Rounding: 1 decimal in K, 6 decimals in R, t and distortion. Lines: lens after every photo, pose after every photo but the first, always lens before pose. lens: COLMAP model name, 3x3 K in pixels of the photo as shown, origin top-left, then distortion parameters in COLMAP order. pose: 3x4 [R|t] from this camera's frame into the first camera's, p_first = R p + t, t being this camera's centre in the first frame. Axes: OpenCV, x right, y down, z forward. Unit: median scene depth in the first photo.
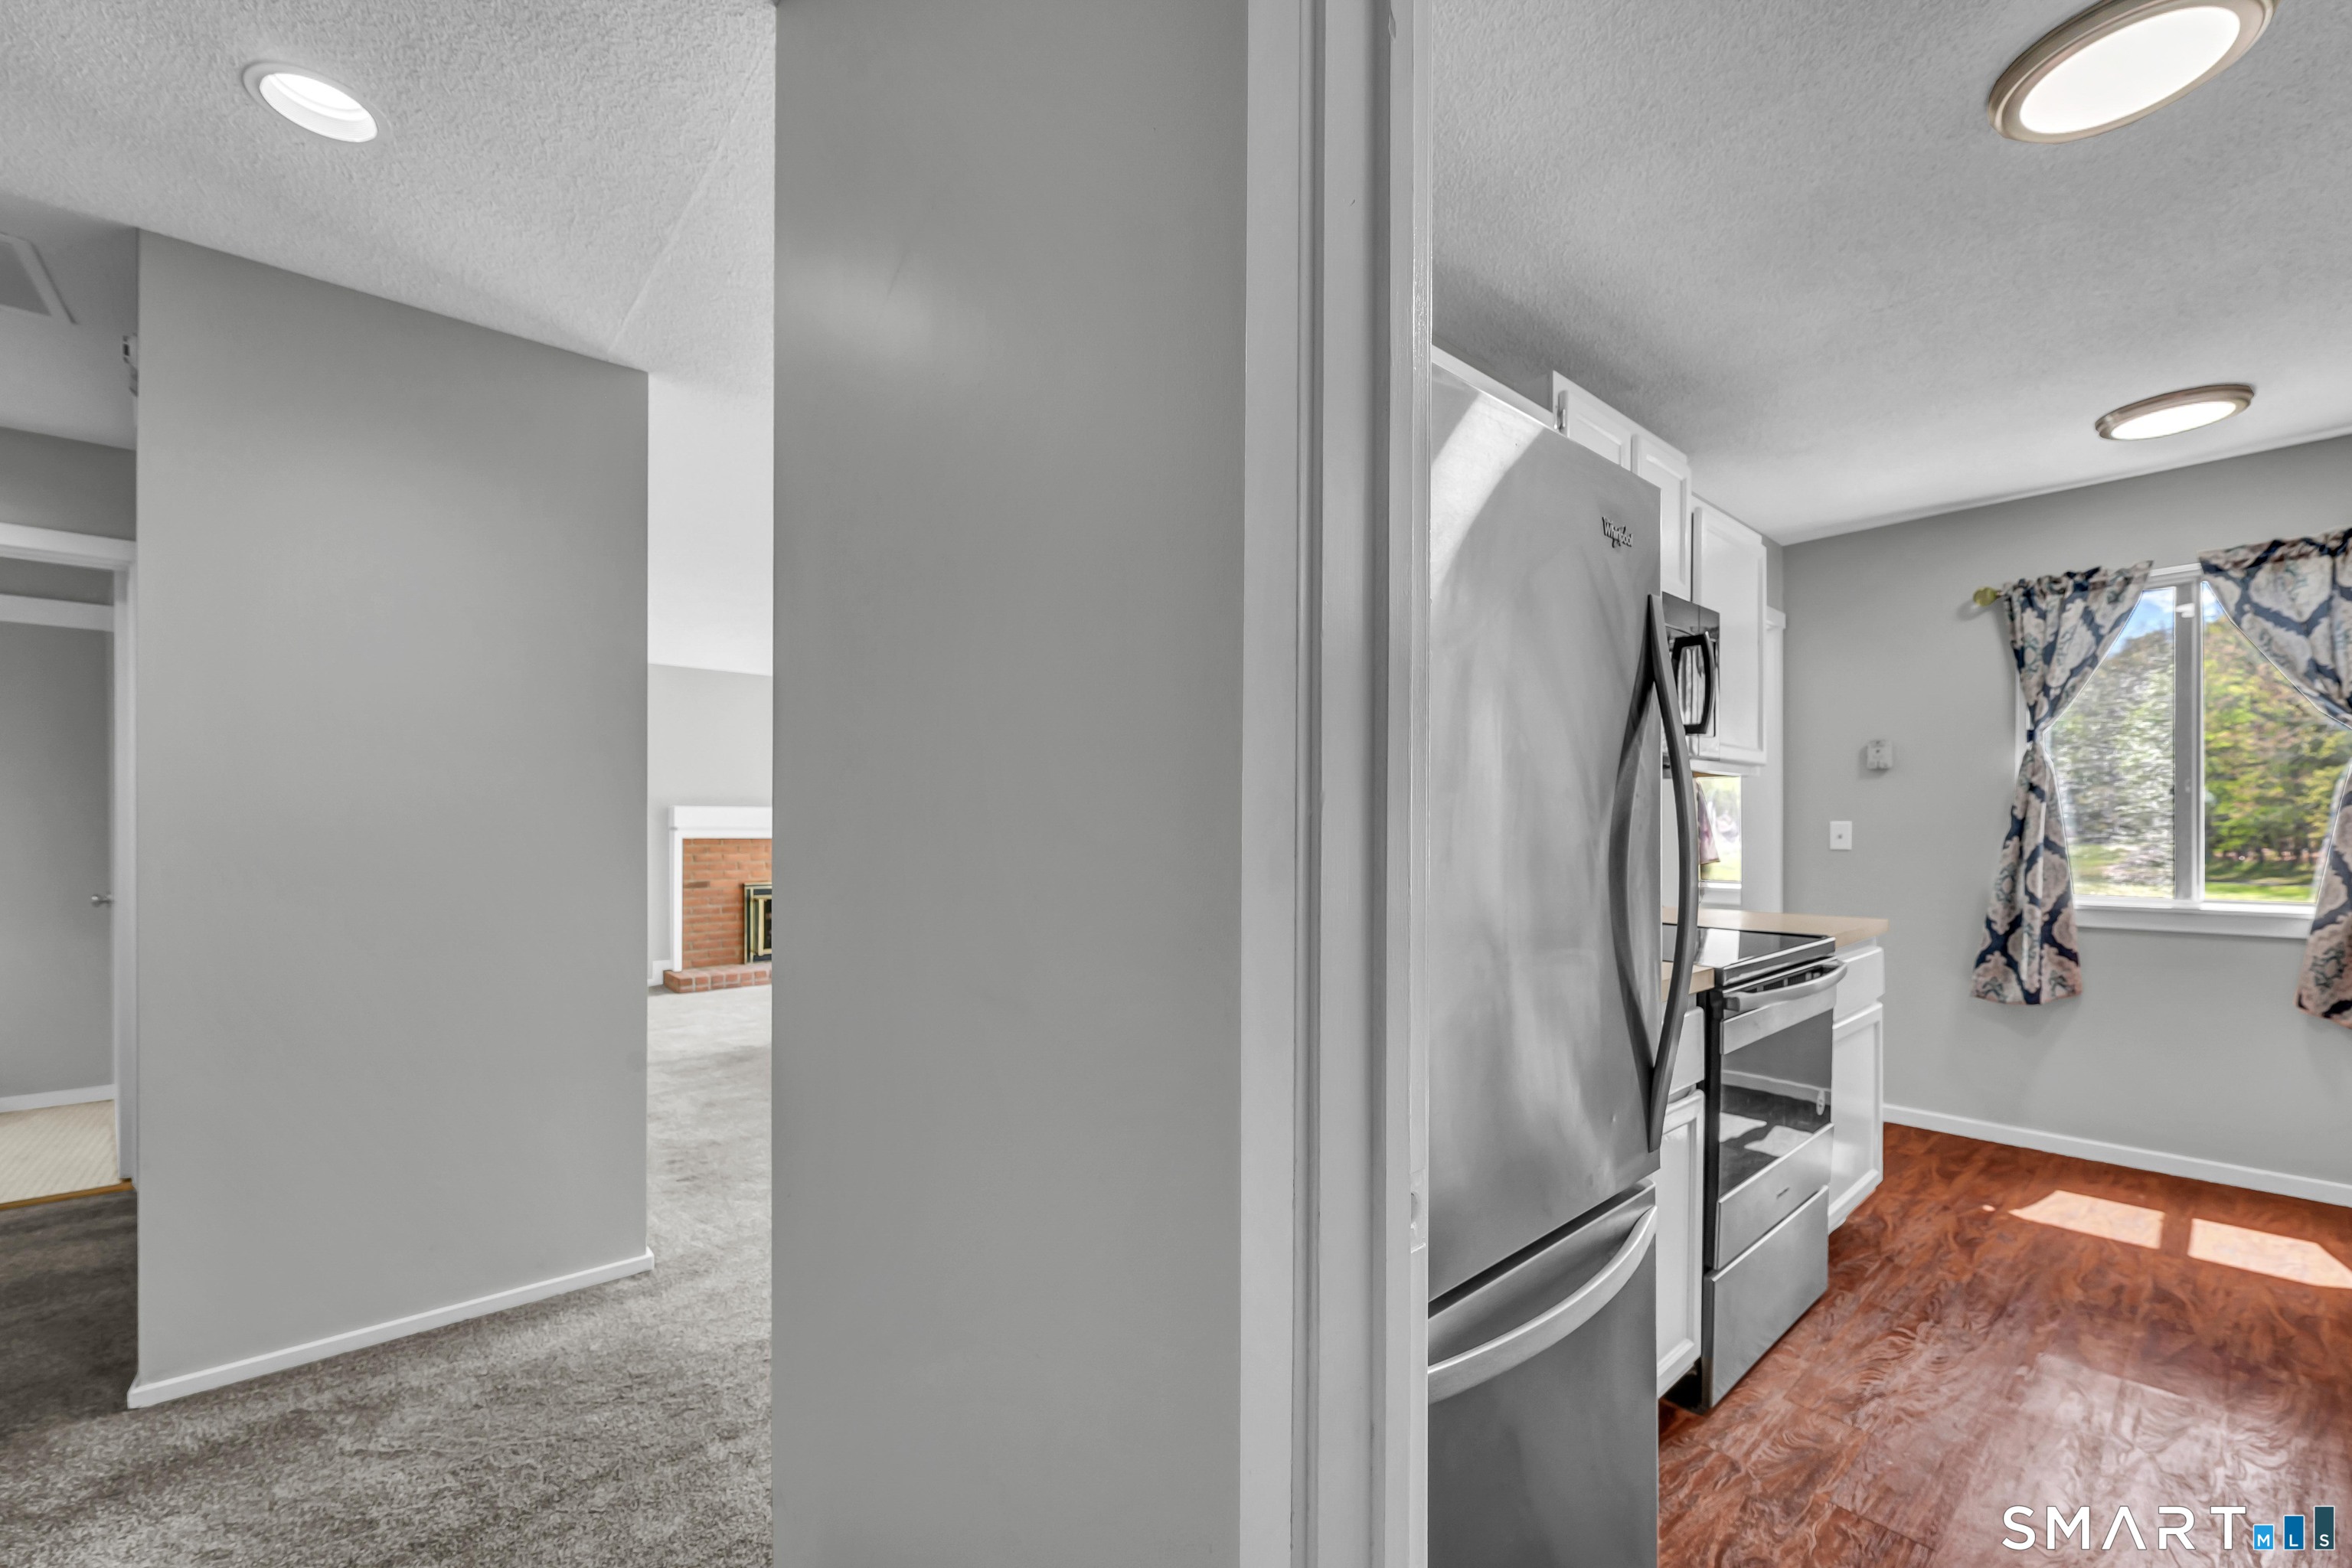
lens RADIAL K [[931.3, 0, 1188.7], [0, 931.3, 840.8], [0, 0, 1]] dist [-0.006473, 0.001303]
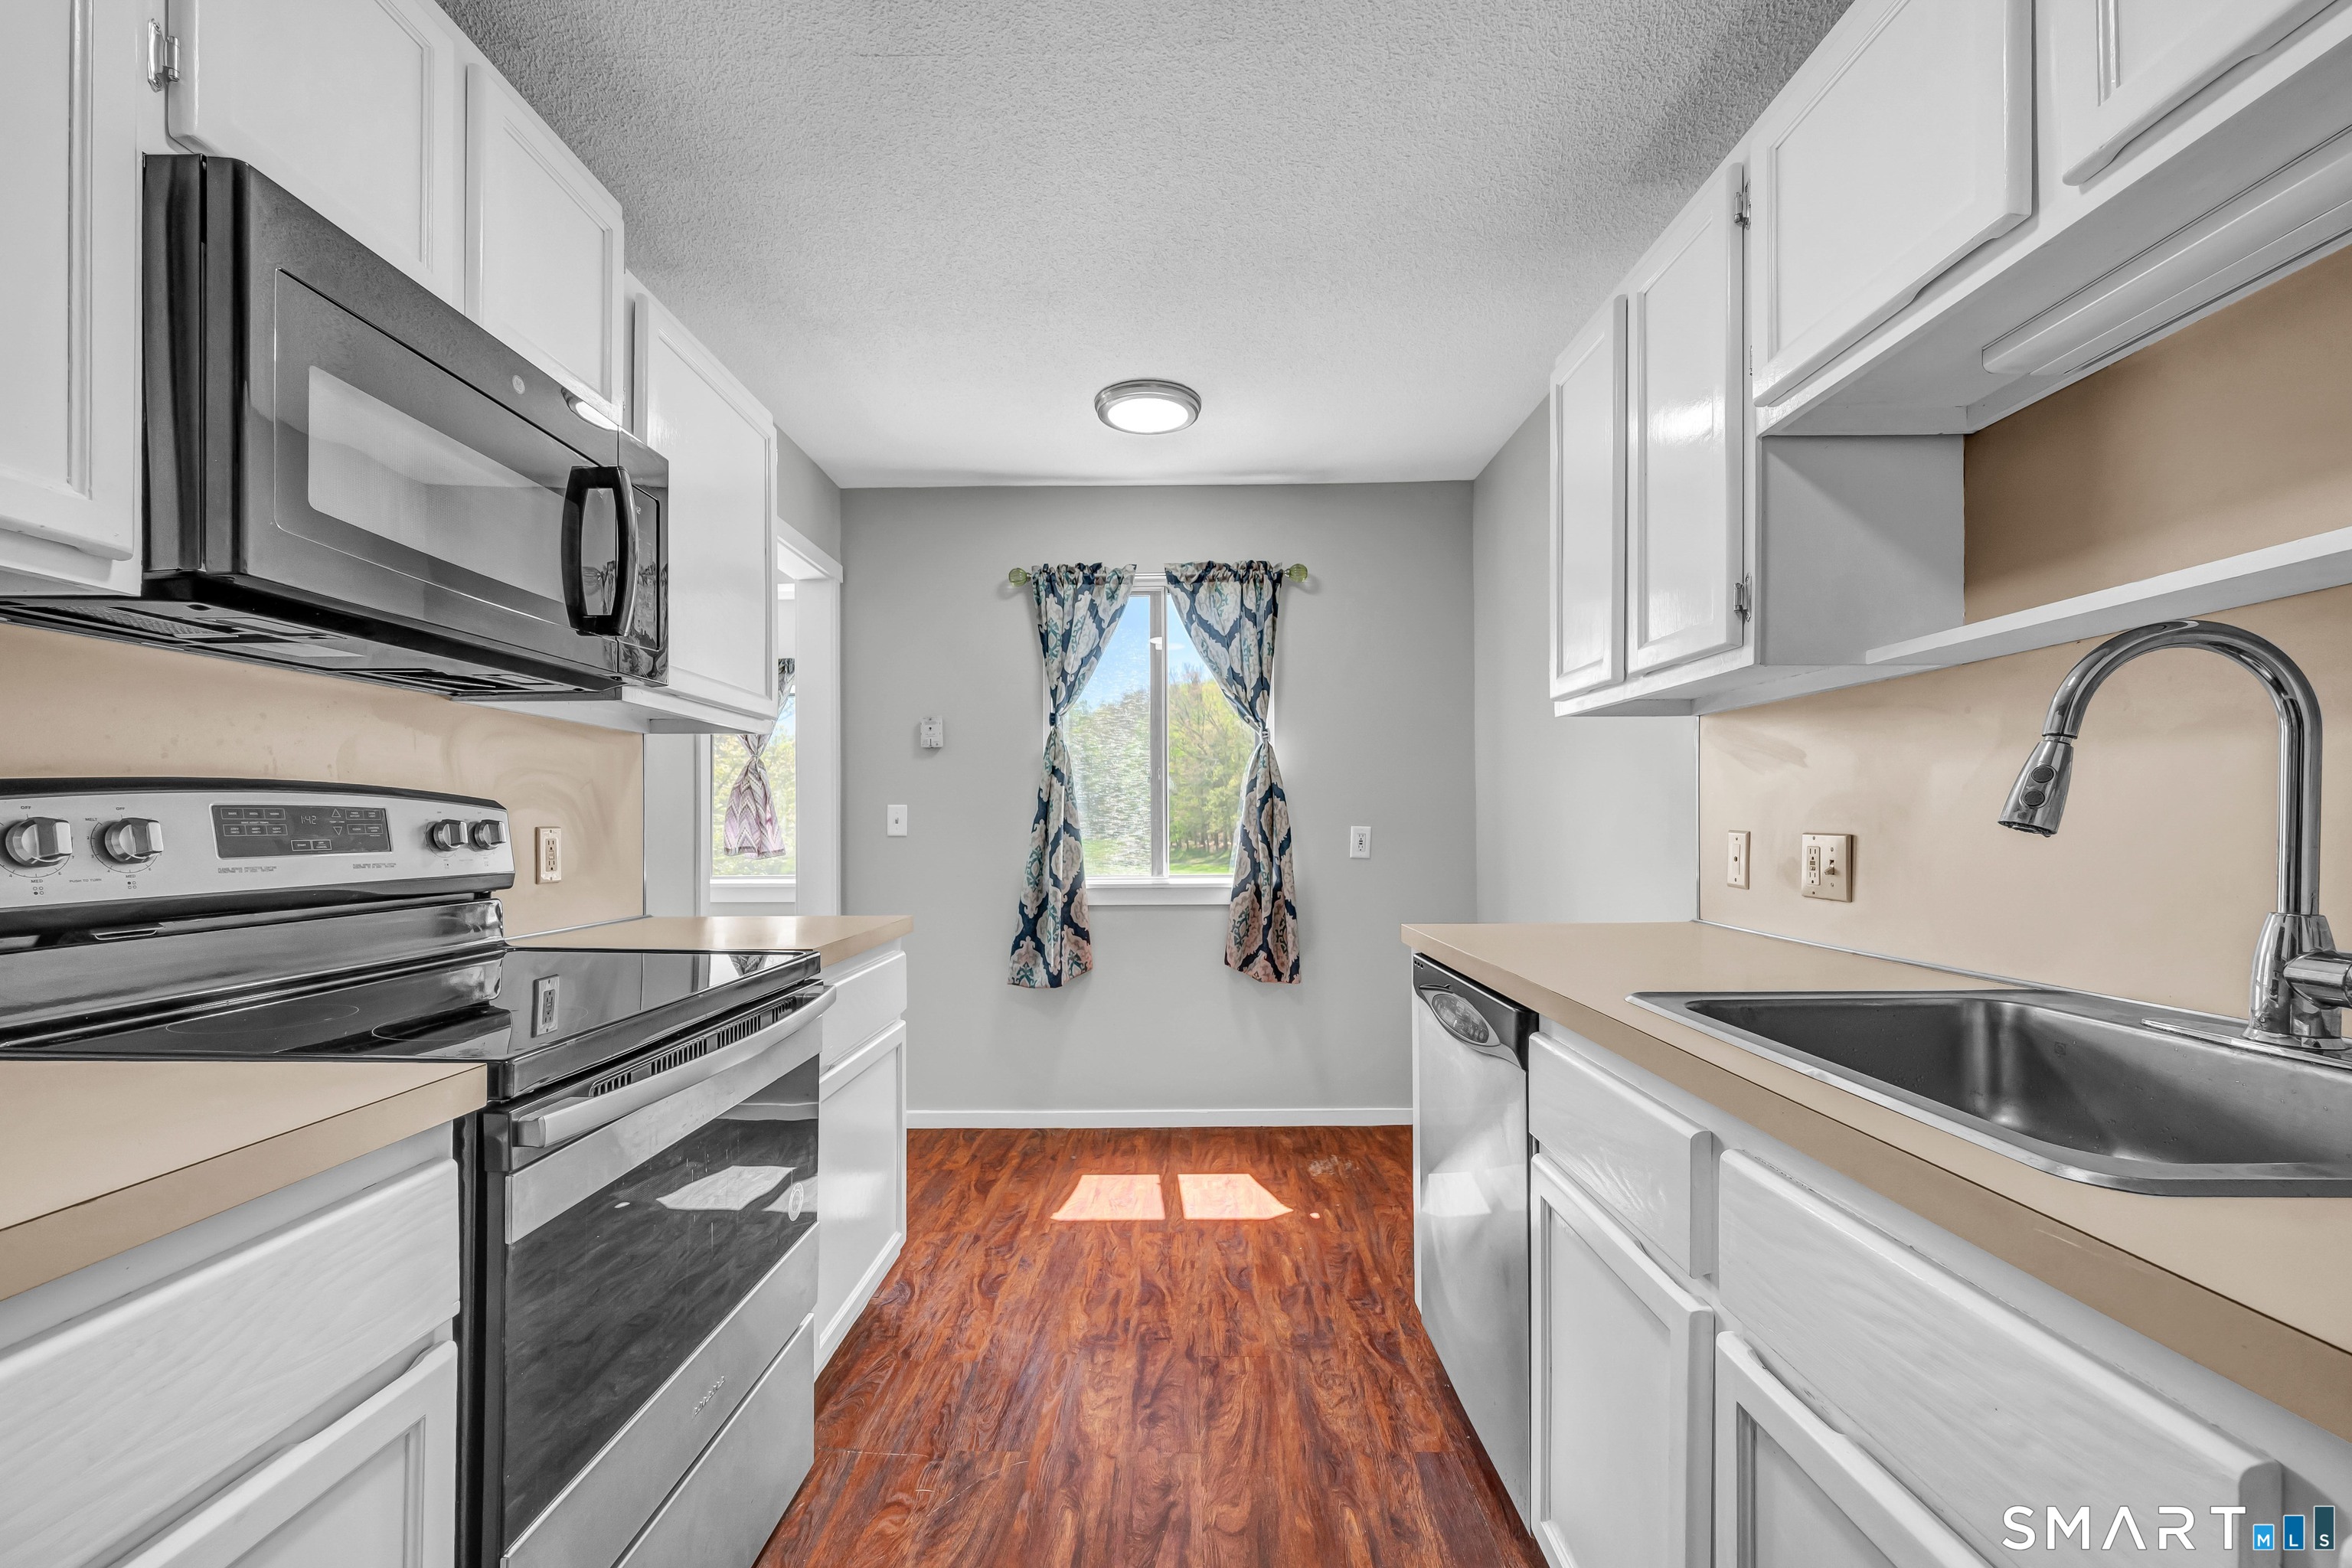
lens RADIAL K [[931.3, 0, 1189.1], [0, 931.3, 762.2], [0, 0, 1]] dist [-0.006473, 0.001303]
pose [[0.652556, 0.051739, 0.755972, 0.286185], [0.010456, 0.996956, -0.077258, 0.016268], [-0.757668, 0.058320, 0.650029, 0.273917]]
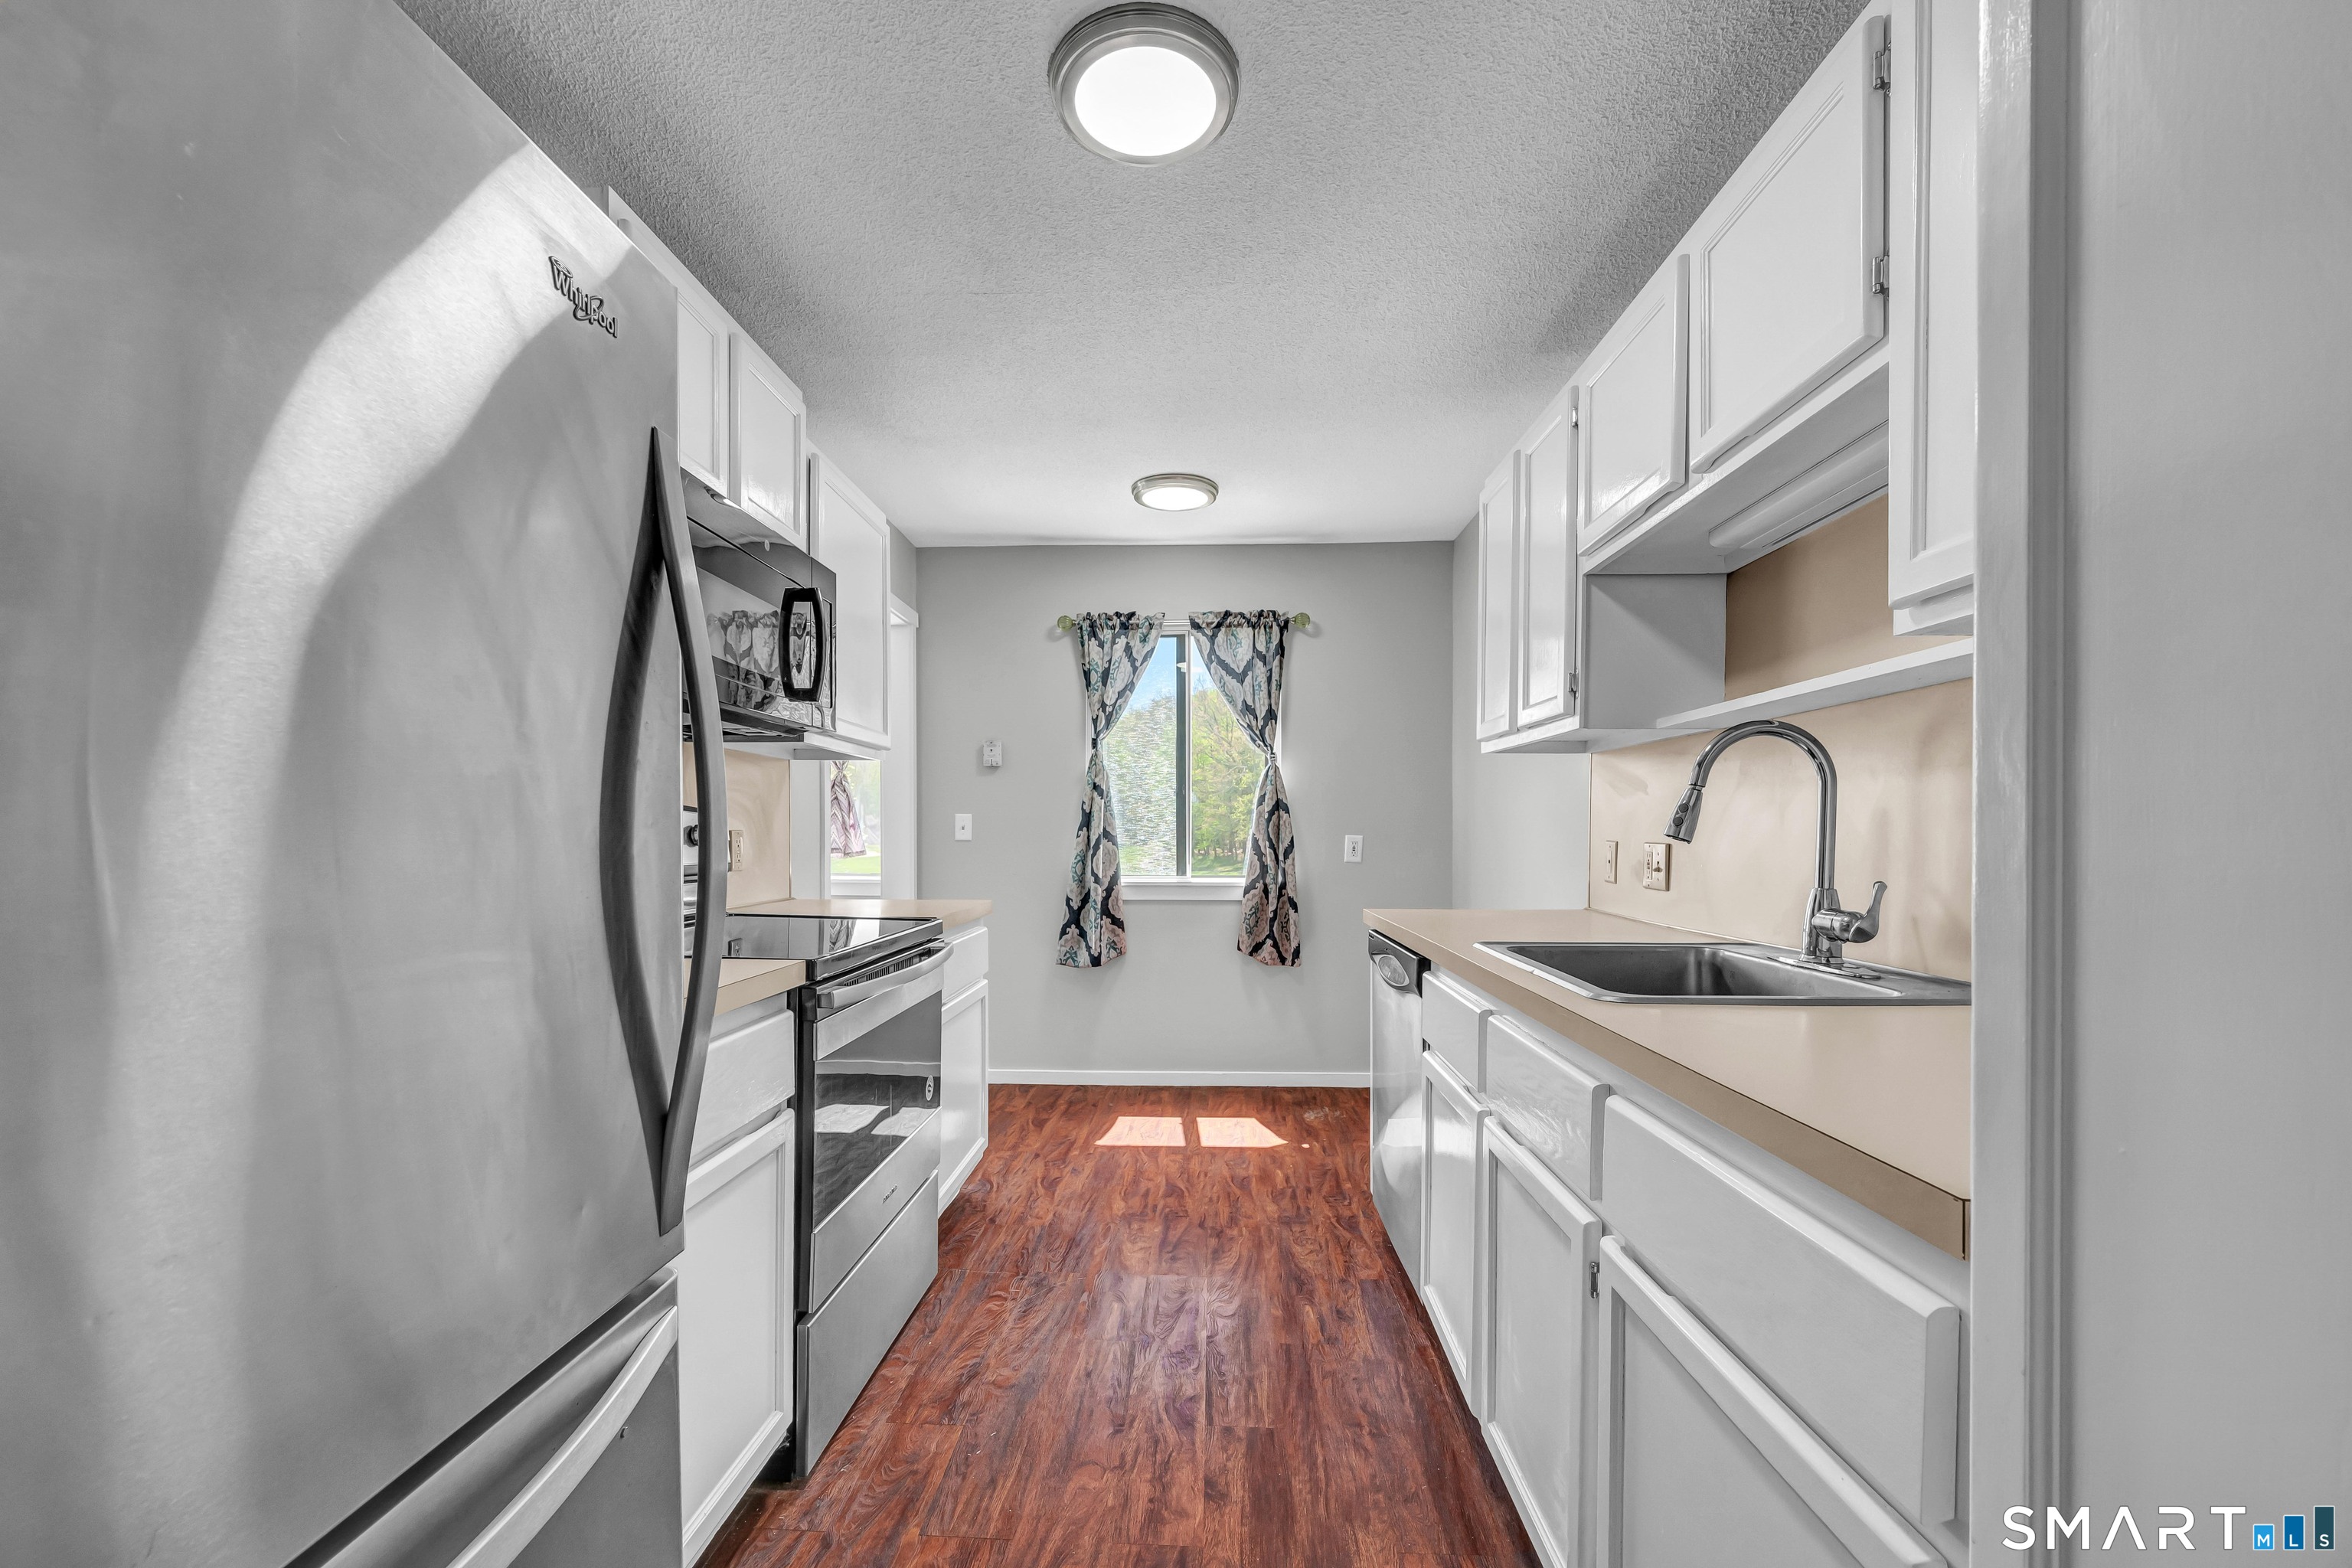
lens RADIAL K [[931.3, 0, 1171.5], [0, 931.3, 827.5], [0, 0, 1]] dist [-0.006473, 0.001303]
pose [[0.688226, 0.010953, 0.725414, 0.117960], [0.001310, 0.999866, -0.016340, 0.019220], [-0.725495, 0.012196, 0.688119, 0.112041]]
